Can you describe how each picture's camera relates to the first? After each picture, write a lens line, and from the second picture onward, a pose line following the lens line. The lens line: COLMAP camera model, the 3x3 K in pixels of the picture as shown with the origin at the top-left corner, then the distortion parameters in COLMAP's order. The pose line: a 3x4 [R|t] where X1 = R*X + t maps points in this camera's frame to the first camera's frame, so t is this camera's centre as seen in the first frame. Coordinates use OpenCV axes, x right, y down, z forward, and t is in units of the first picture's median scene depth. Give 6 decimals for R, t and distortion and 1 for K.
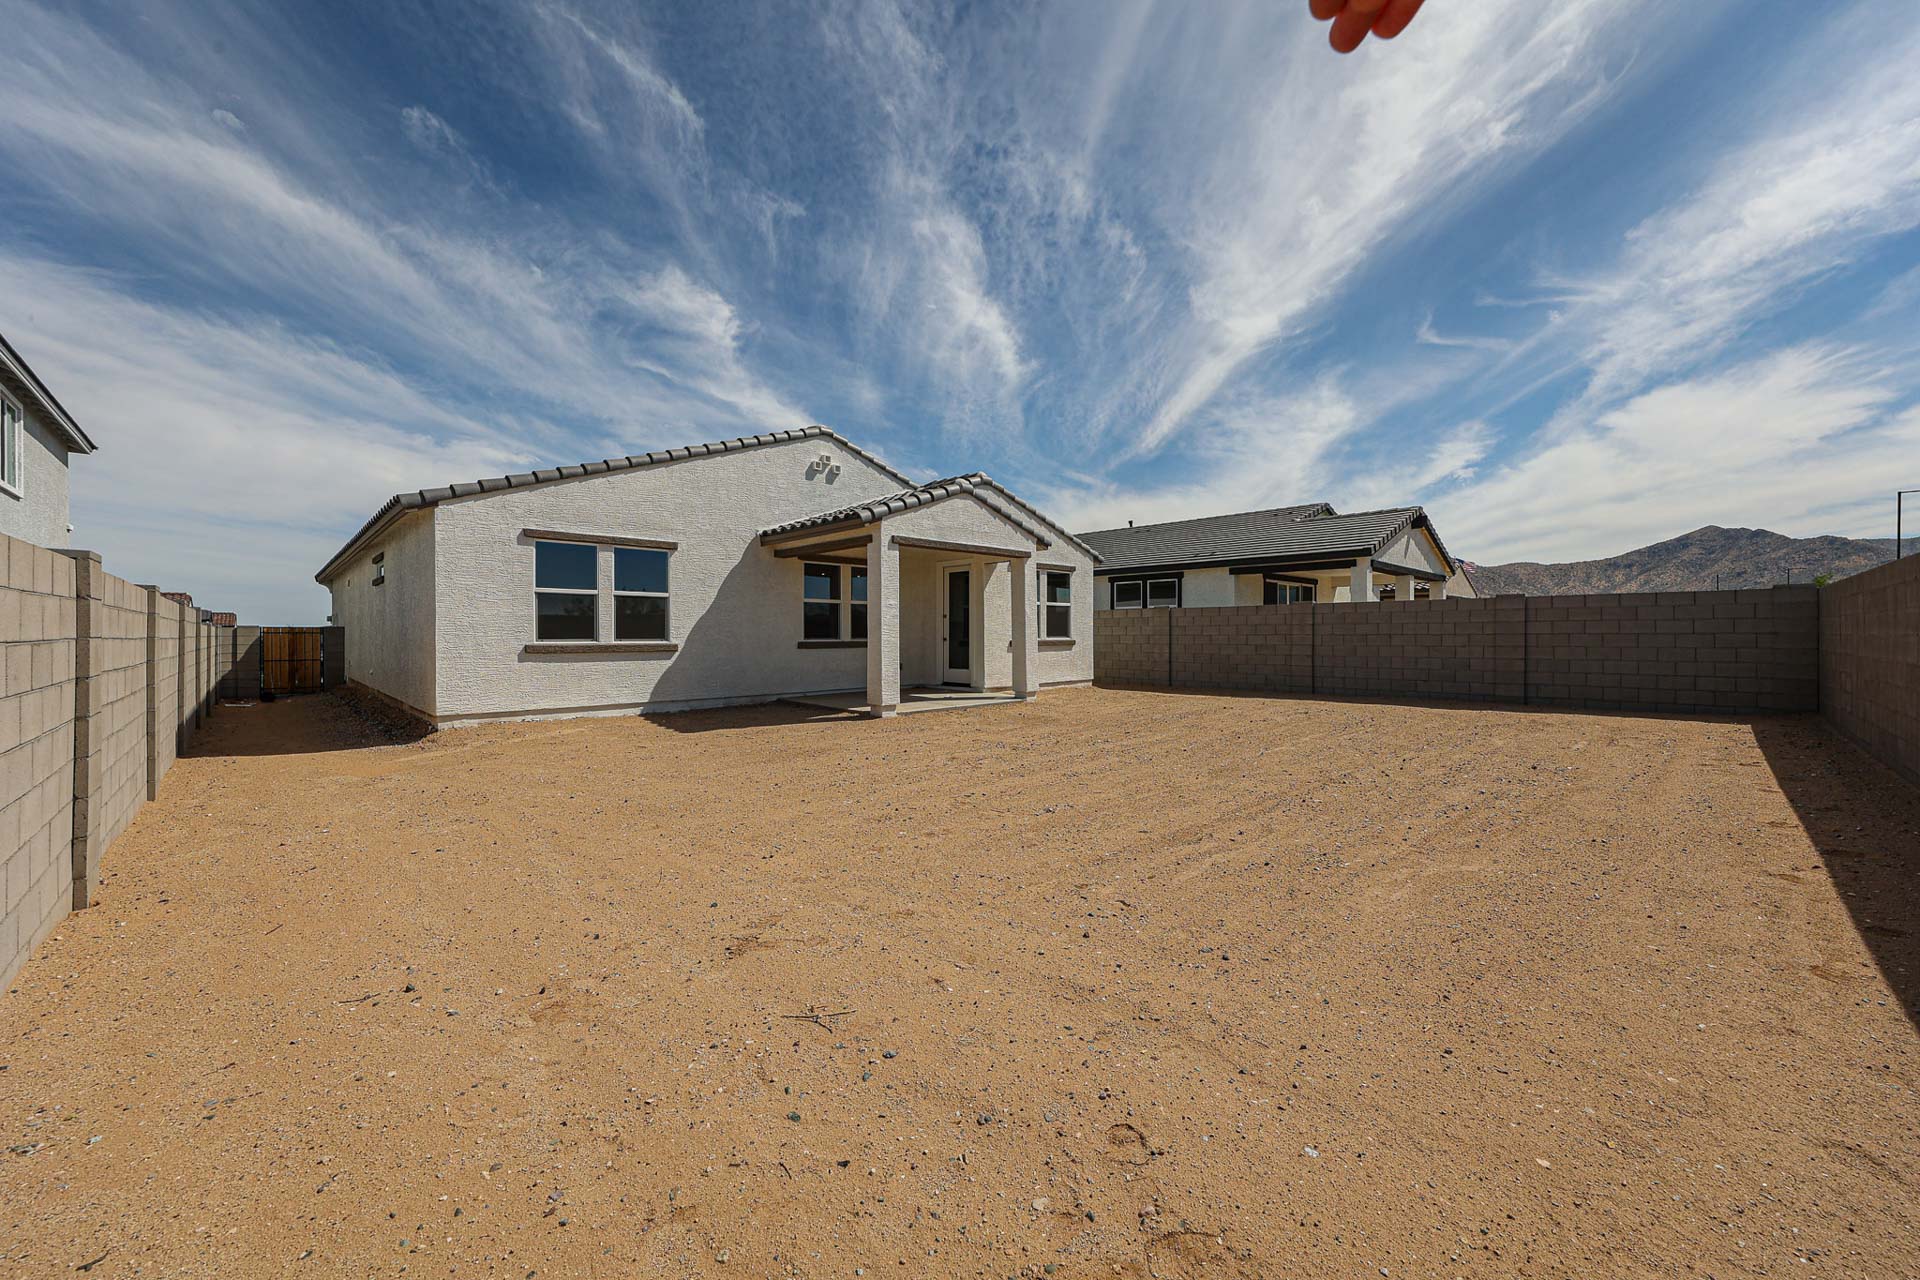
lens RADIAL K [[733.7, 0, 941.3], [0, 733.7, 633.8], [0, 0, 1]] dist [0.002588, 0.000064]
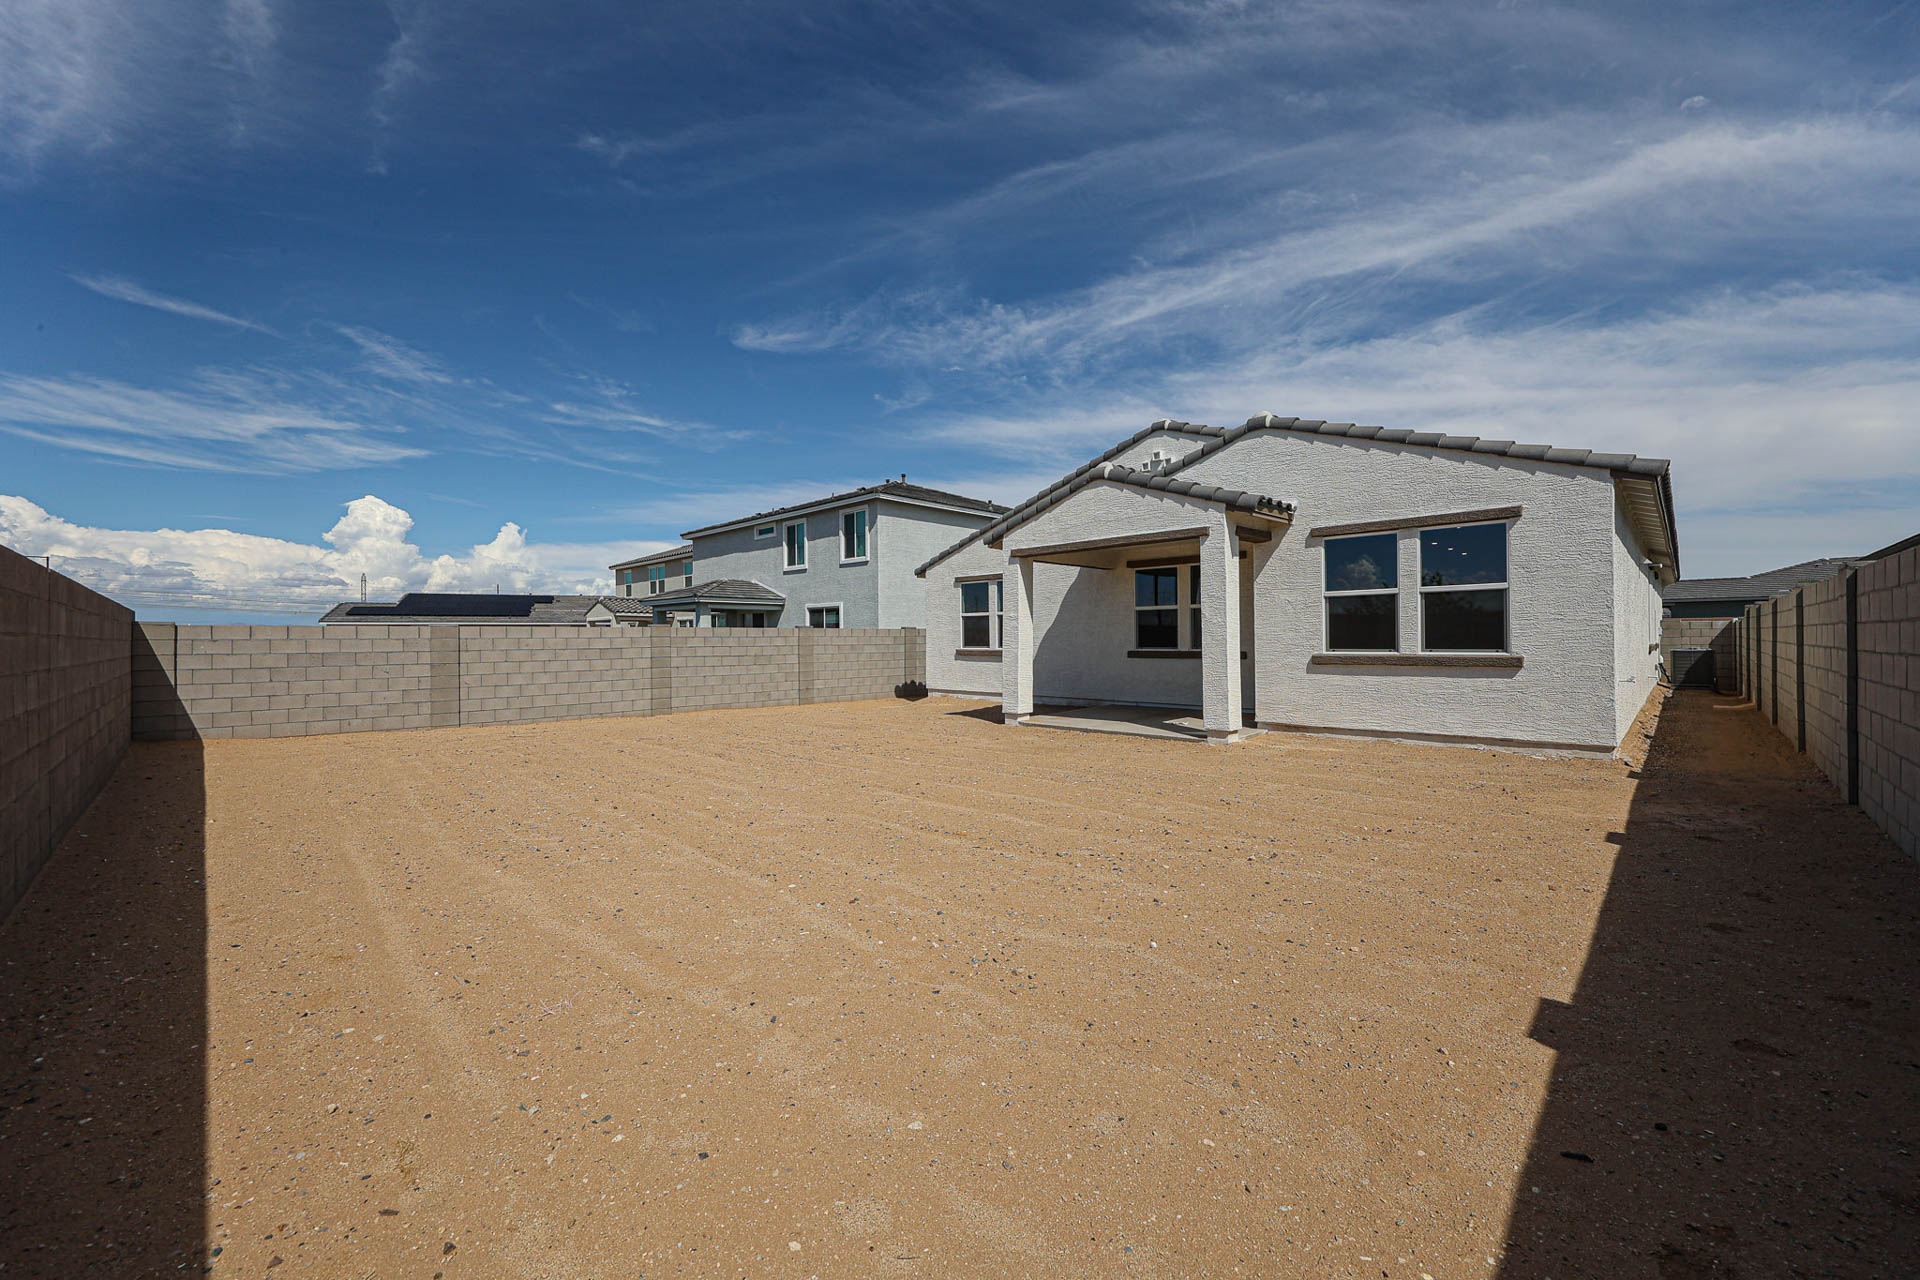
lens RADIAL K [[733.7, 0, 908.2], [0, 733.7, 620.7], [0, 0, 1]] dist [0.002588, 0.000064]
pose [[-0.008588, -0.025324, -0.999642, 0.788032], [0.005437, 0.999663, -0.025371, -0.005781], [0.999948, -0.005653, -0.008447, 0.694281]]
